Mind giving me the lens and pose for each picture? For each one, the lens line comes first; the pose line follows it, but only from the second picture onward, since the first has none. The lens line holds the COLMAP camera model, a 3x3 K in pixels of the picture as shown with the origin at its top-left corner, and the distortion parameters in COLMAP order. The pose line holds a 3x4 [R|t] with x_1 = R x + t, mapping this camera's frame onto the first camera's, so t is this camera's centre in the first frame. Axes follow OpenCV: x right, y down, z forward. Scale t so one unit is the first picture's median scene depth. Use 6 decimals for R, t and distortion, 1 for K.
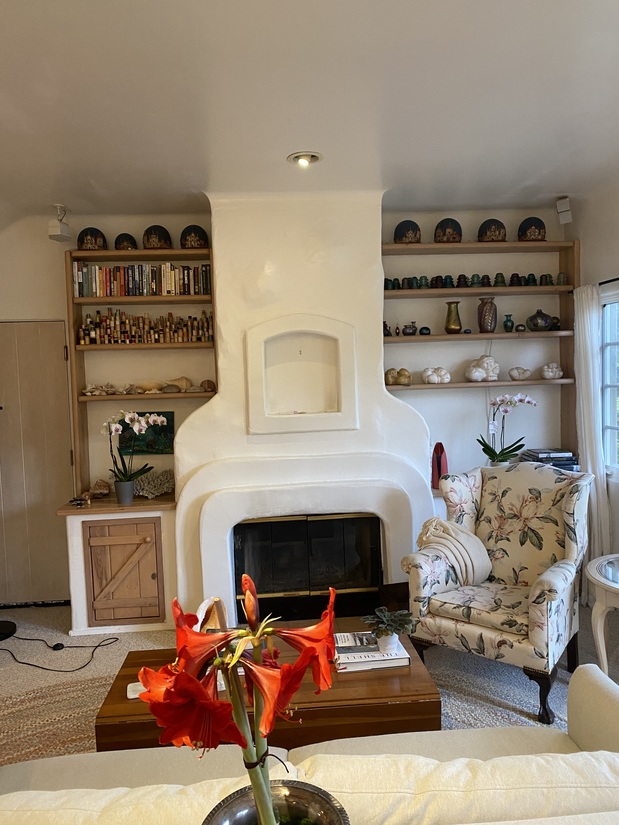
lens RADIAL K [[629.9, 0, 310.0], [0, 629.9, 413.1], [0, 0, 1]] dist [0.049709, -0.037721]
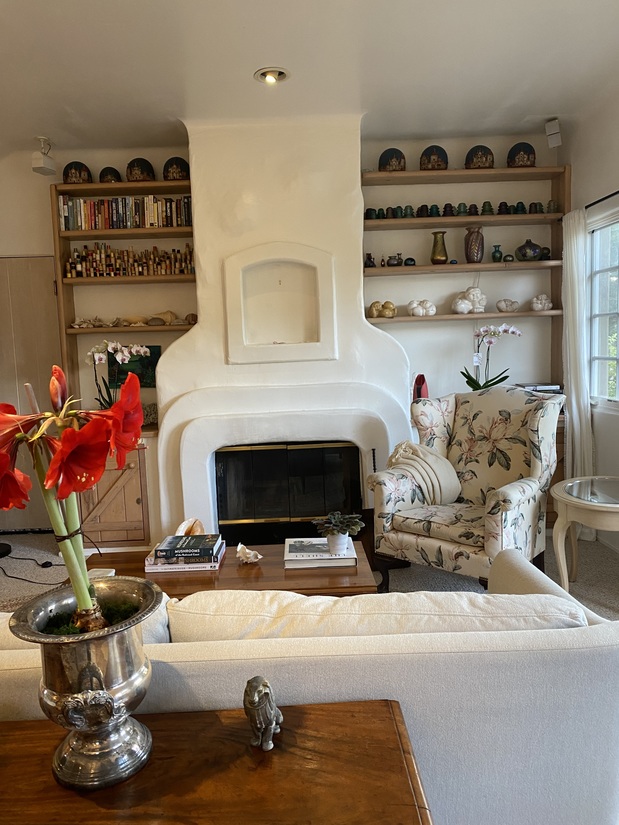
lens RADIAL K [[629.9, 0, 302.0], [0, 629.9, 407.0], [0, 0, 1]] dist [0.049709, -0.037721]
pose [[0.998383, 0.001107, -0.056831, 0.076935], [0.001358, 0.999061, 0.043313, 0.058159], [0.056826, -0.043320, 0.997444, -0.008454]]
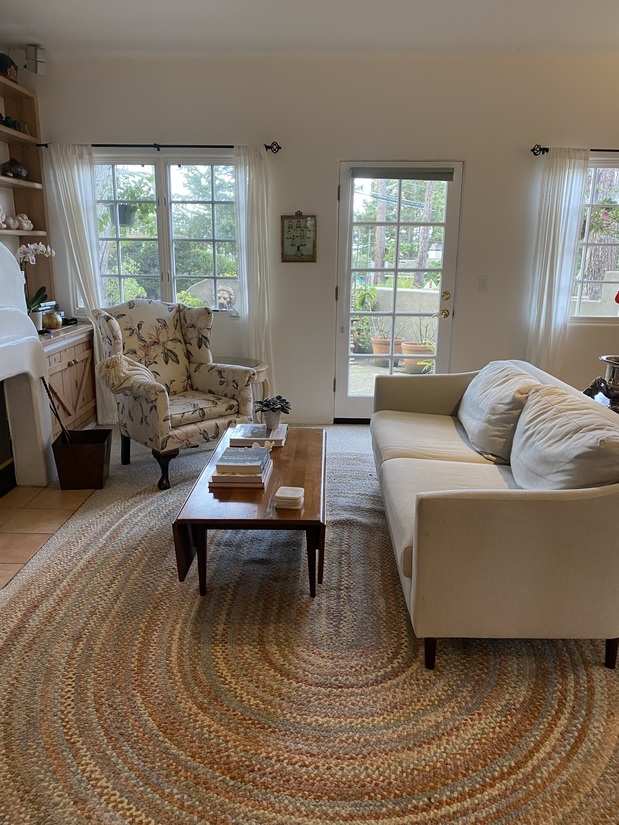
lens RADIAL K [[629.9, 0, 307.6], [0, 629.9, 408.1], [0, 0, 1]] dist [0.049709, -0.037721]
pose [[0.124373, -0.216313, 0.968370, -0.698591], [0.047388, 0.976129, 0.211960, 0.034734], [-0.991103, 0.019527, 0.131655, 0.460632]]
